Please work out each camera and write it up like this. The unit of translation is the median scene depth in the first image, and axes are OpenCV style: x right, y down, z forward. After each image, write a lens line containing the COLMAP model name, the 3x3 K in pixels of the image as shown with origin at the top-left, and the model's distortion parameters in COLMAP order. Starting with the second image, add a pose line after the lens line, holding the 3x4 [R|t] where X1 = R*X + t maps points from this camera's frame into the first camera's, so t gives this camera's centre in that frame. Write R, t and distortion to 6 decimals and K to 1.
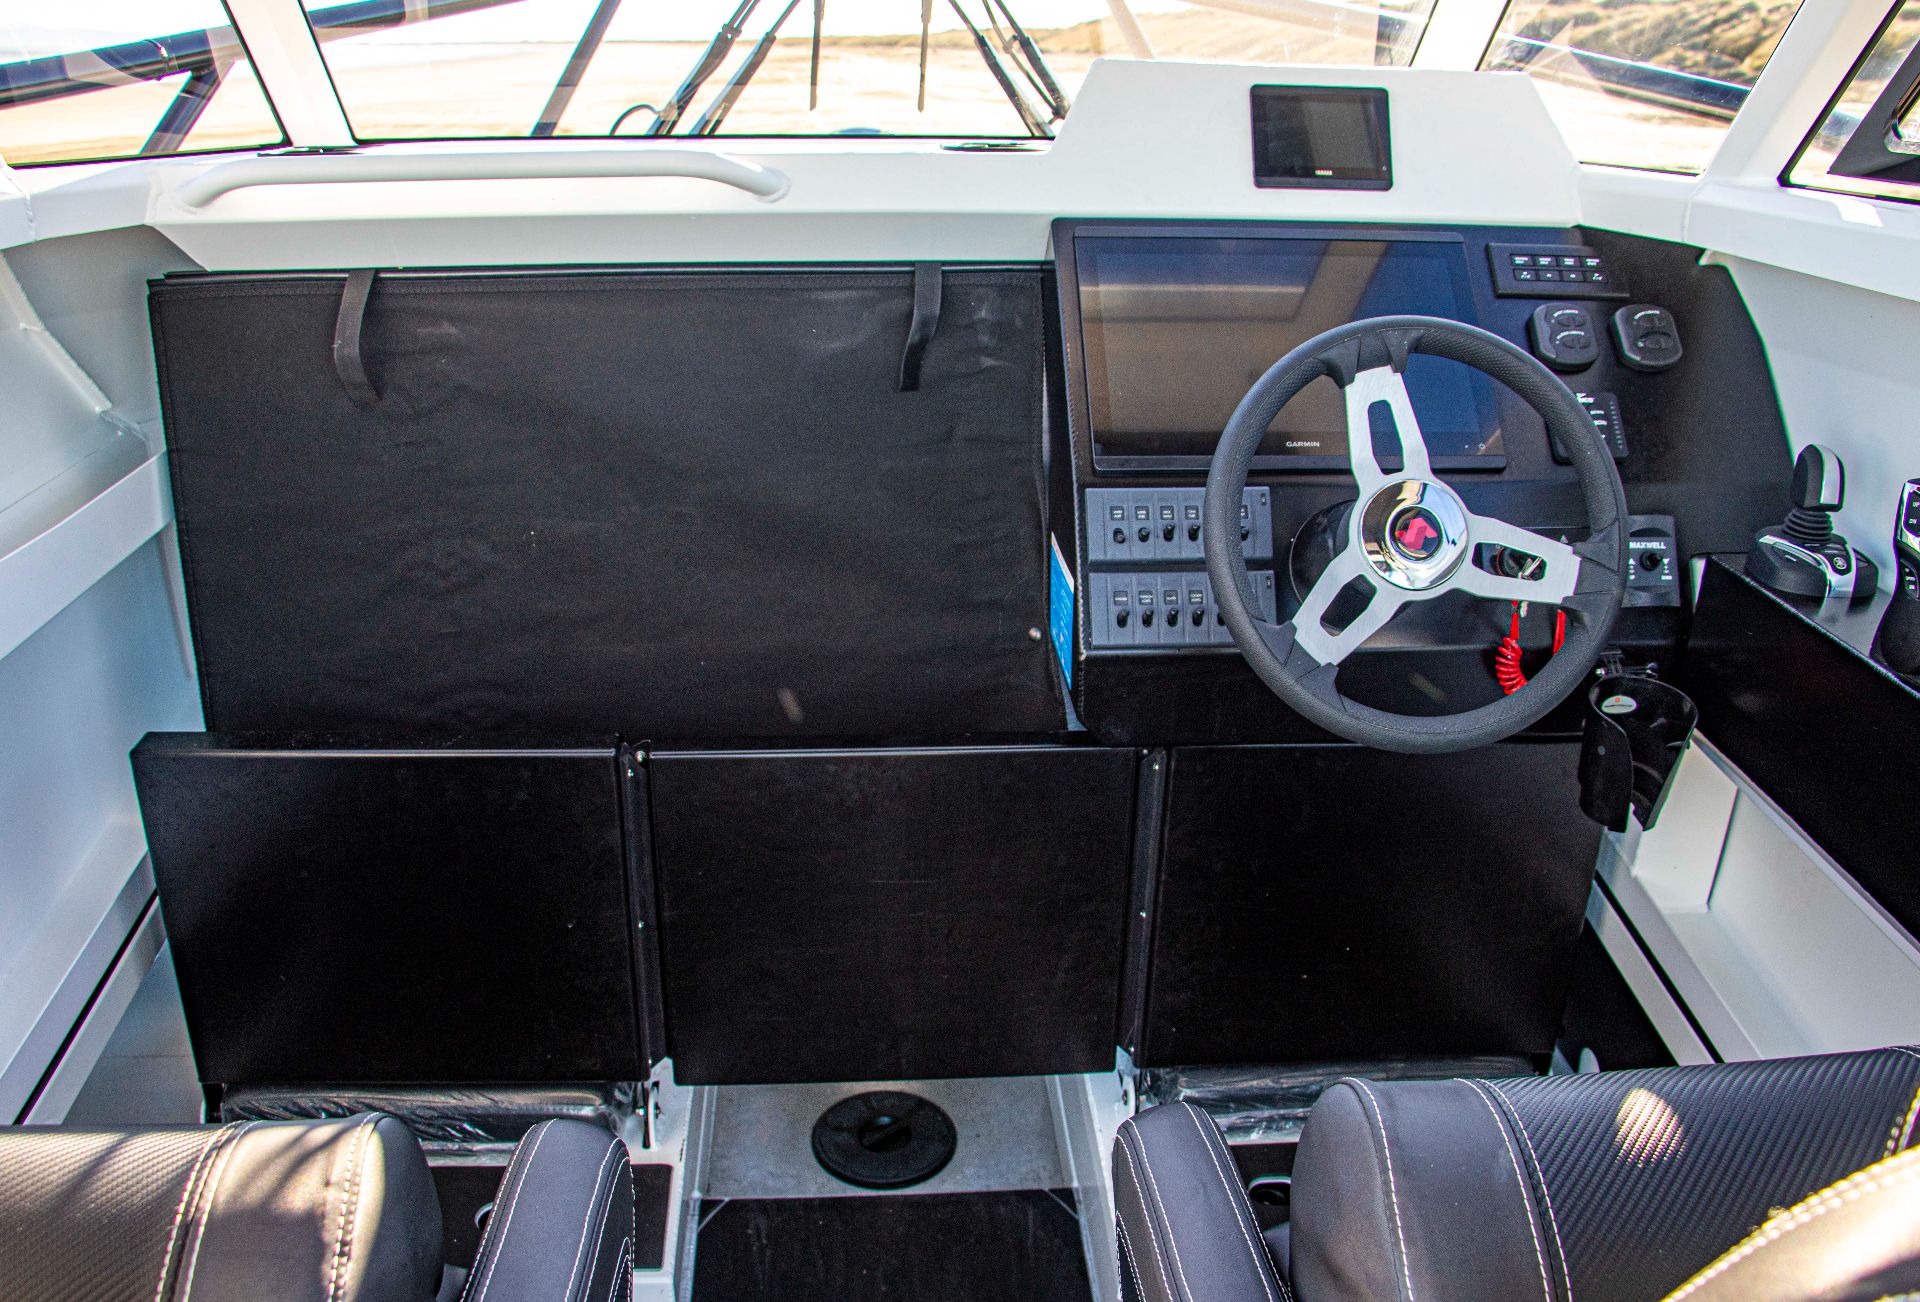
lens RADIAL K [[1625.8, 0, 982.2], [0, 1625.8, 671.9], [0, 0, 1]] dist [-0.171908, 0.119563]
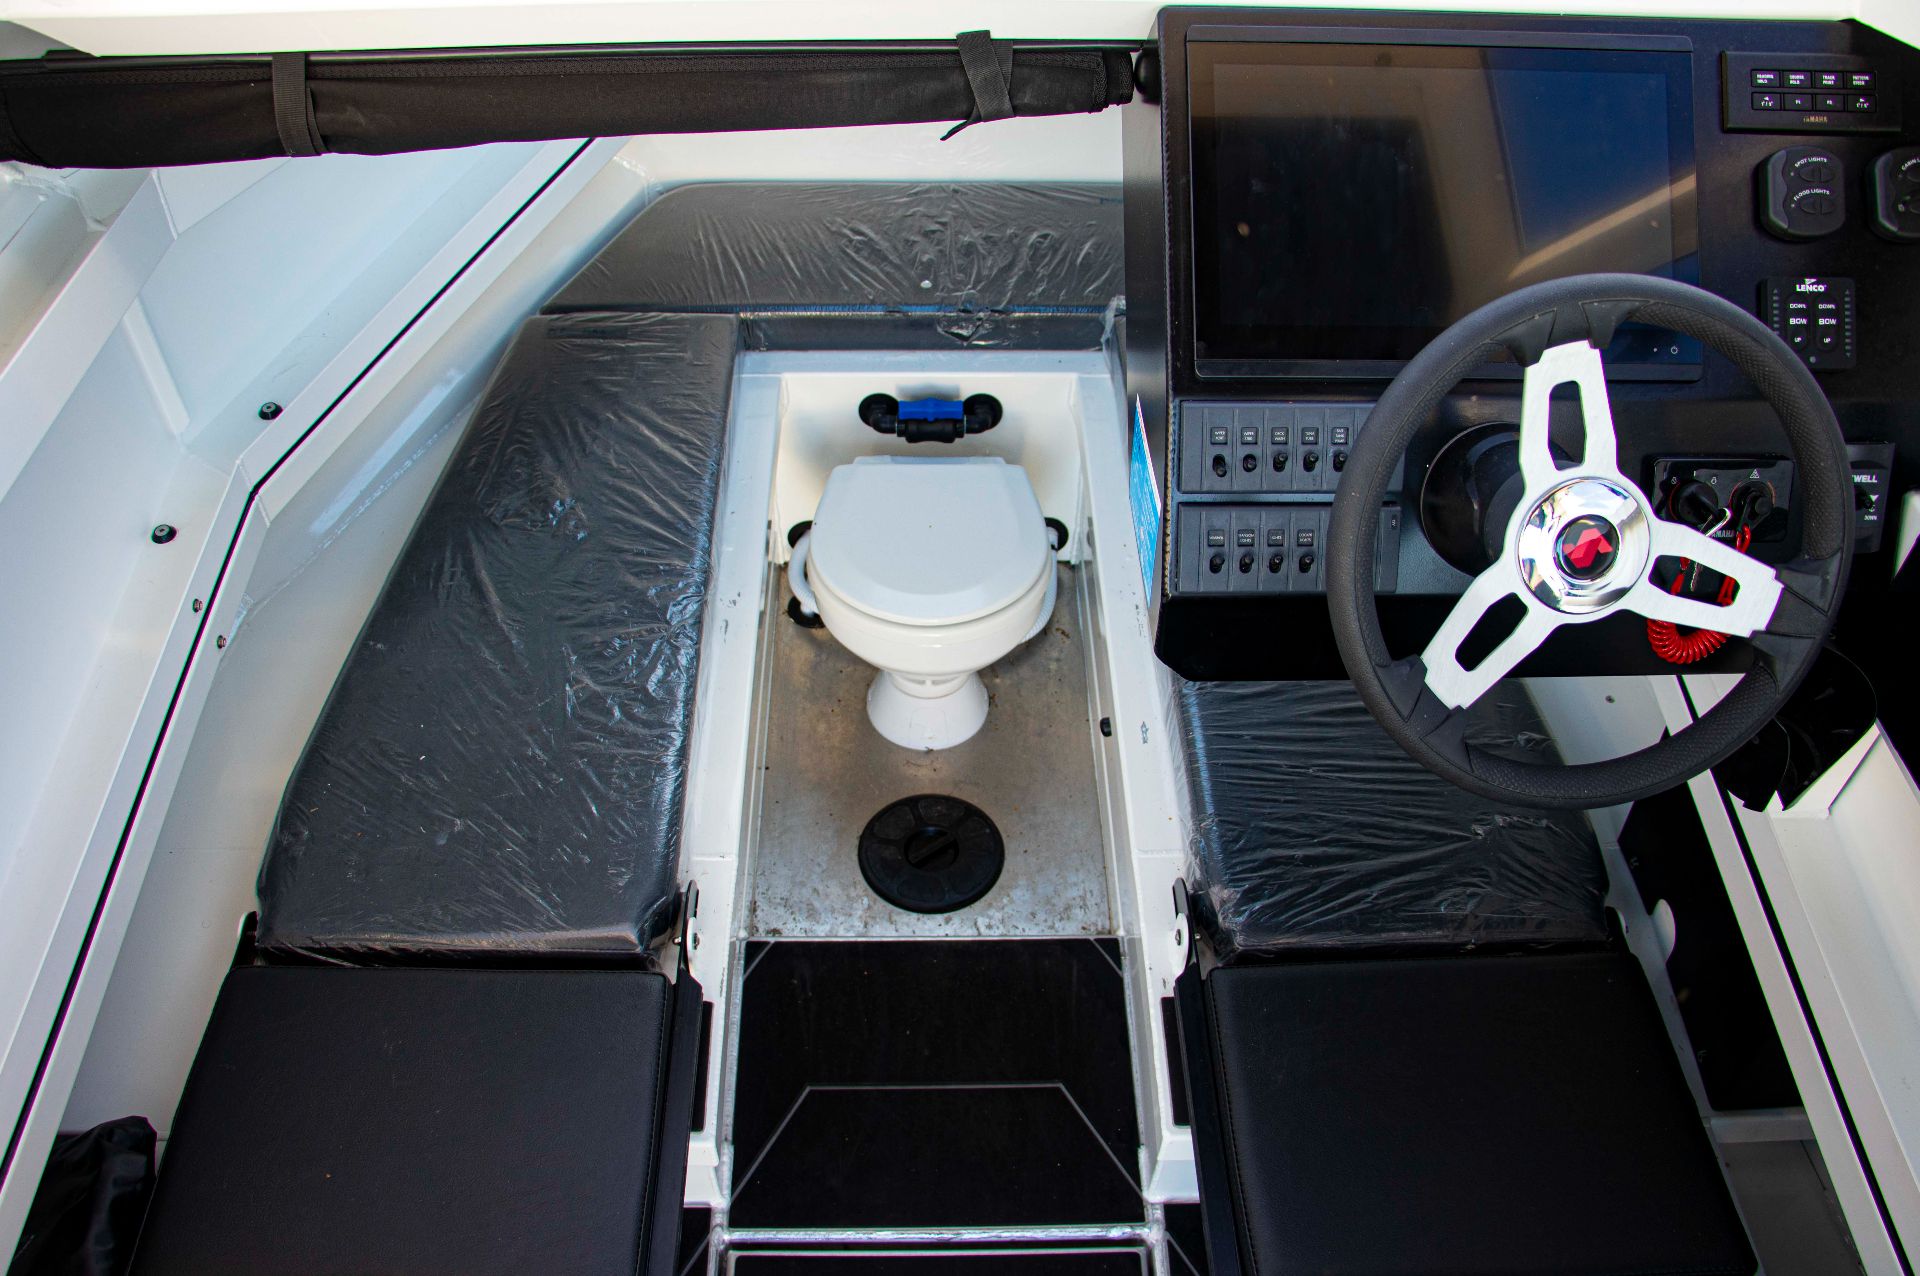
lens RADIAL K [[1567.2, 0, 955.4], [0, 1567.2, 629.7], [0, 0, 1]] dist [-0.187866, 0.151155]
pose [[0.998237, 0.036933, -0.046472, -0.009163], [-0.017917, 0.933825, 0.357282, -0.274478], [0.056593, -0.355820, 0.932840, 0.219208]]
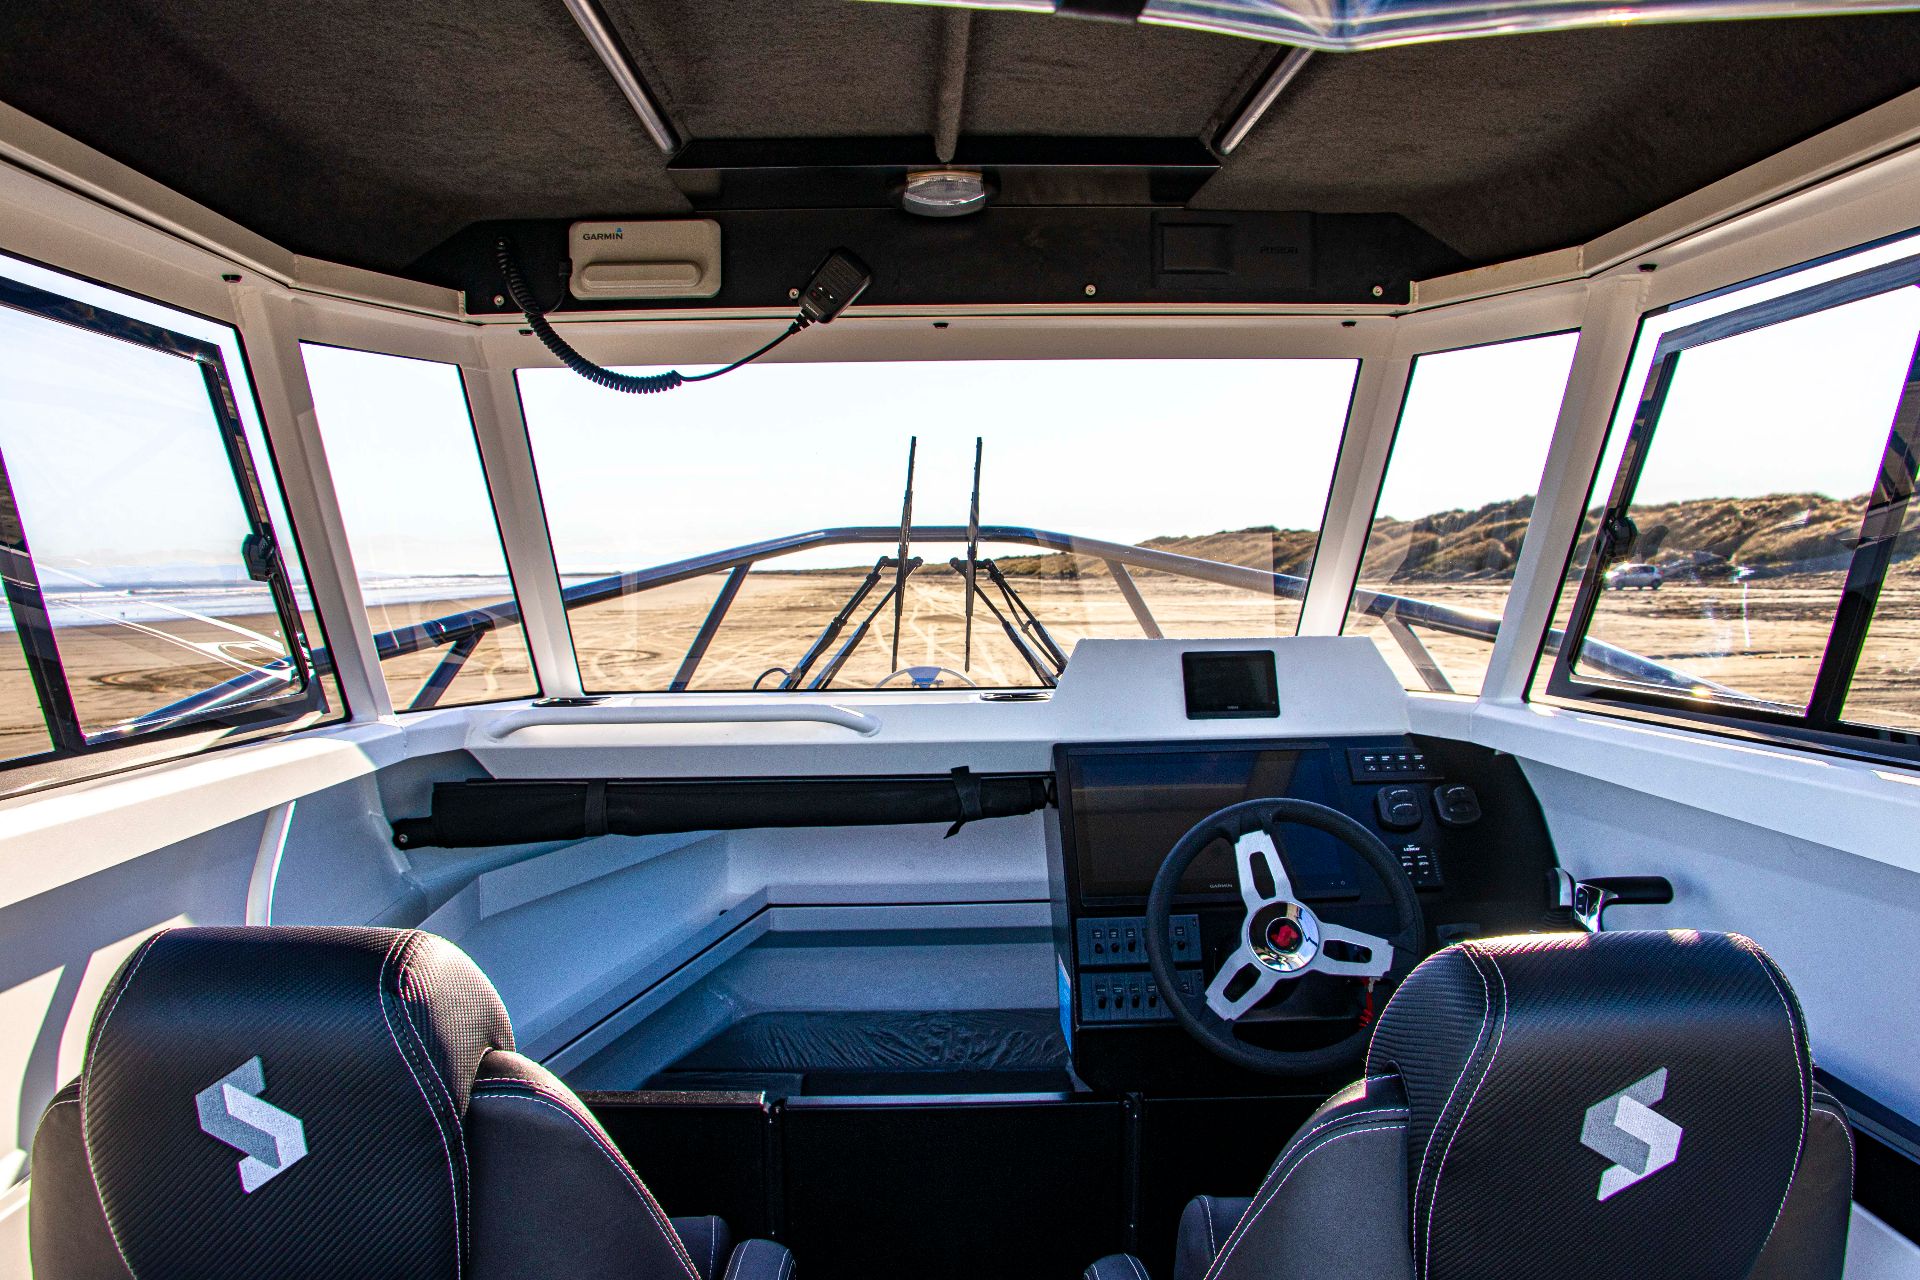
lens RADIAL K [[1567.2, 0, 969.9], [0, 1567.2, 641.4], [0, 0, 1]] dist [-0.187866, 0.151155]
pose [[0.998854, -0.023682, -0.041581, 0.029930], [0.008858, 0.945437, -0.325684, 0.112497], [0.047025, 0.324943, 0.944564, -0.454313]]
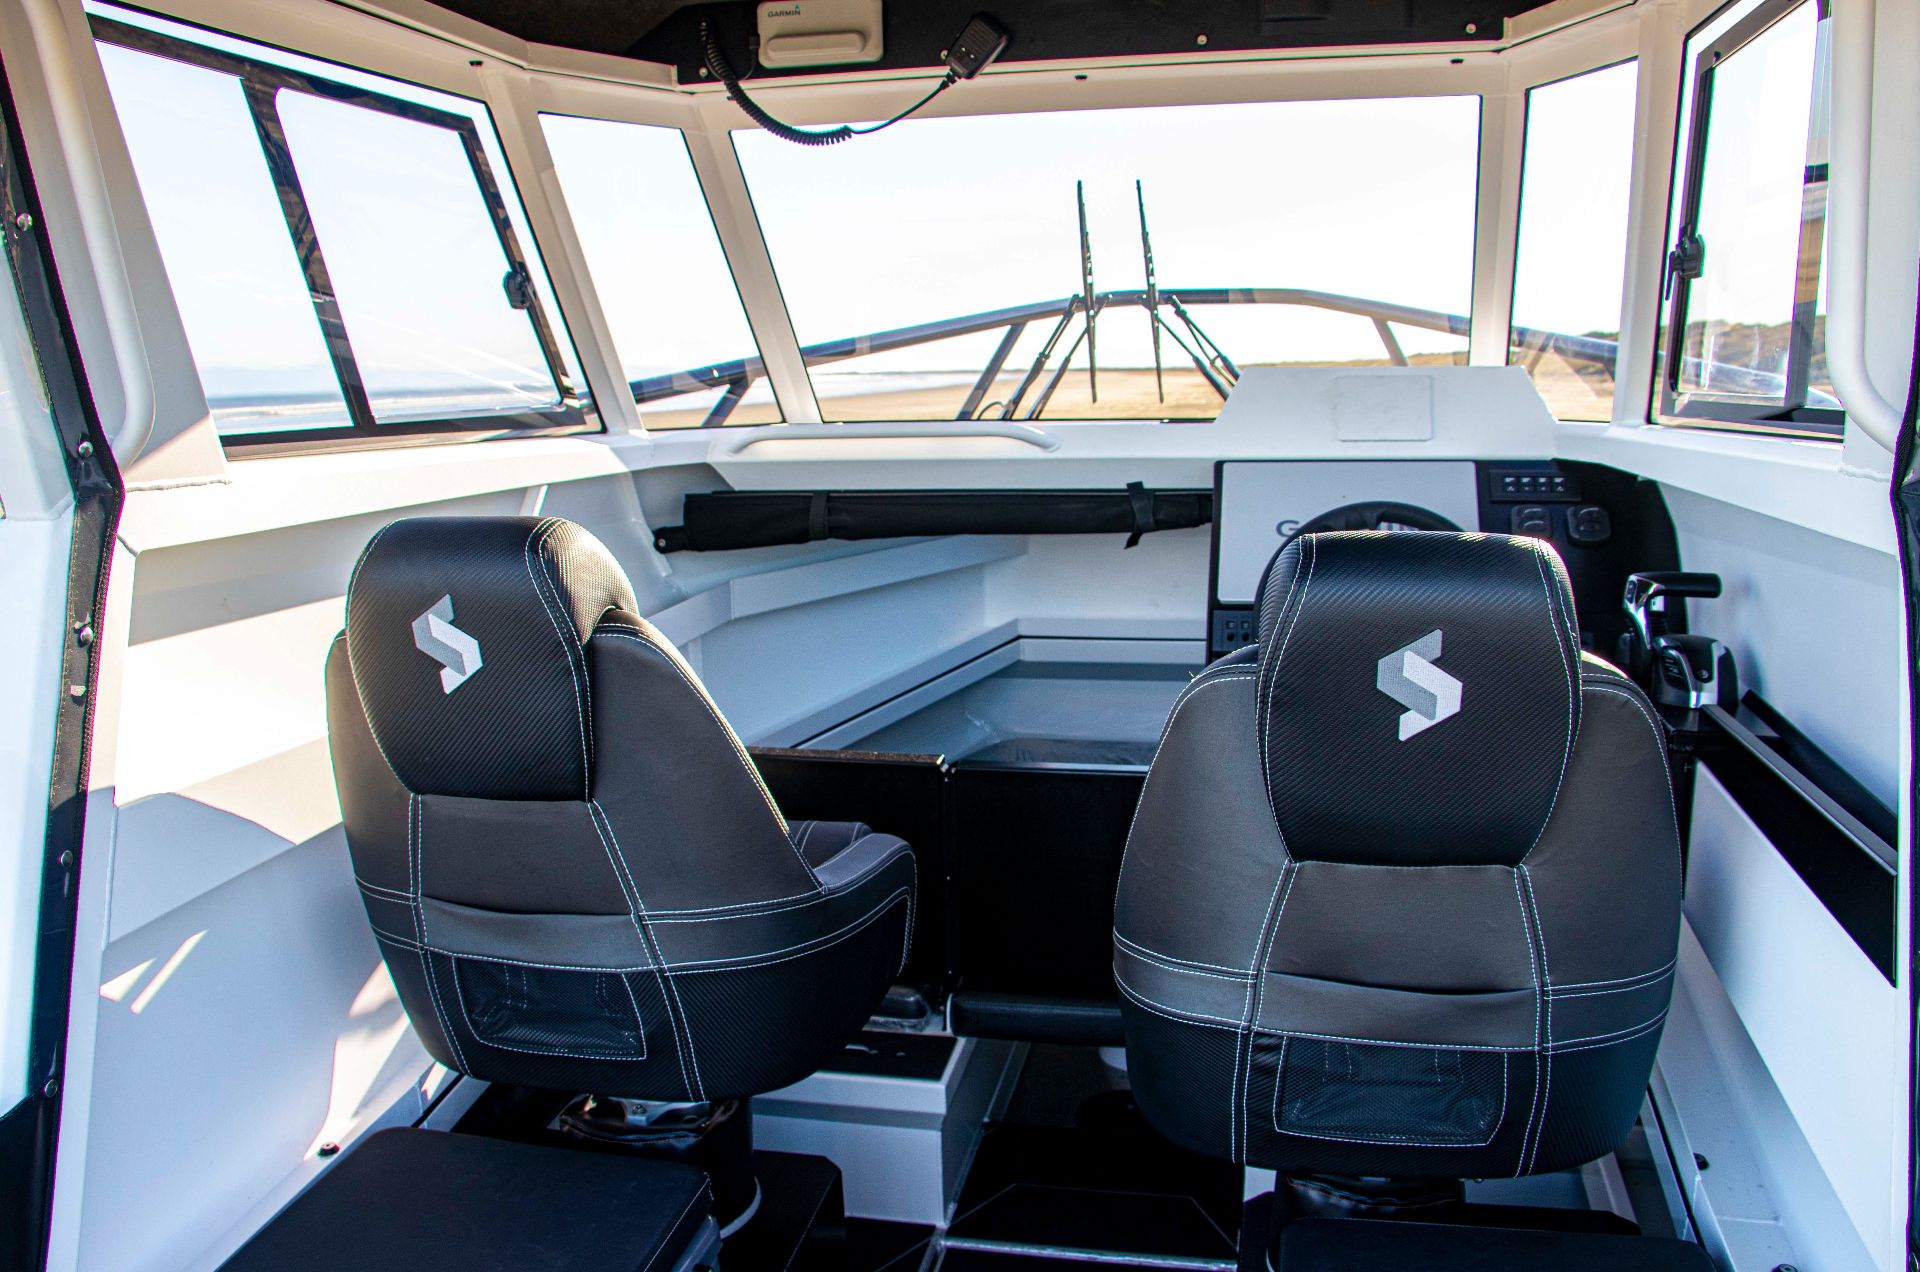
lens RADIAL K [[1653.9, 0, 959.3], [0, 1653.9, 639.9], [0, 0, 1]] dist [-0.179233, 0.118796]
pose [[0.957601, 0.013692, -0.287774, 0.297207], [-0.075062, 0.976229, -0.203328, 0.280372], [0.278149, 0.216308, 0.935865, -0.667339]]
